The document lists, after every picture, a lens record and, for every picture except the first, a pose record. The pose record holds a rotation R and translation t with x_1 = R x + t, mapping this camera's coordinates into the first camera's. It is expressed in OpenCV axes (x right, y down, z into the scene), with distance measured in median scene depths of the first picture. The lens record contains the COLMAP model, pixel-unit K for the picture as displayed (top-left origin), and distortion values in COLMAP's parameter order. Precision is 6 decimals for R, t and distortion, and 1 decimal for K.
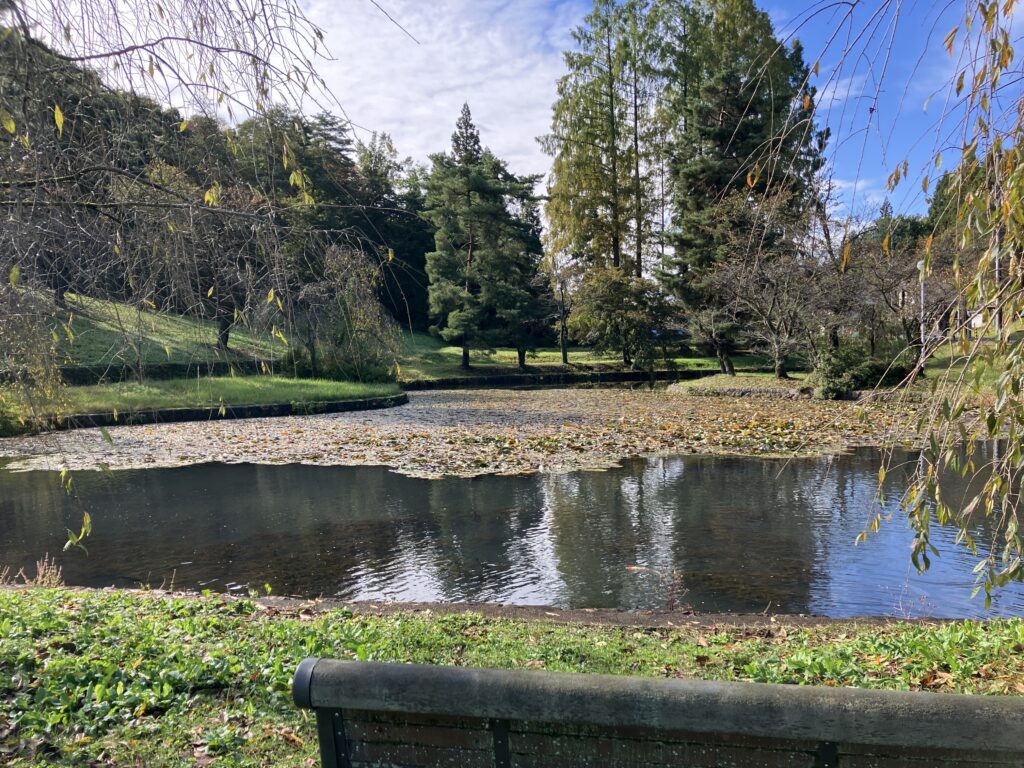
lens RADIAL K [[840.2, 0, 509.0], [0, 840.2, 388.4], [0, 0, 1]] dist [0.010194, -0.002905]
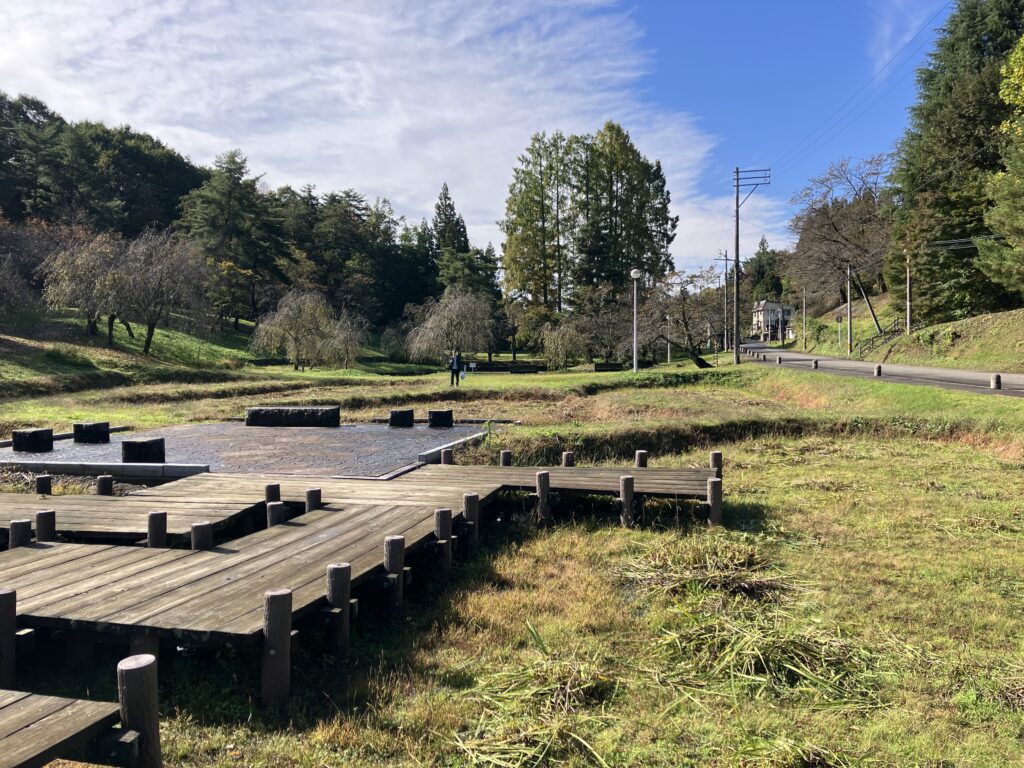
lens RADIAL K [[840.2, 0, 515.2], [0, 840.2, 381.0], [0, 0, 1]] dist [0.010194, -0.002905]
pose [[0.997247, 0.003632, 0.074060, -0.048335], [-0.002671, 0.999911, -0.013078, 0.028935], [-0.074101, 0.012844, 0.997168, -0.594340]]
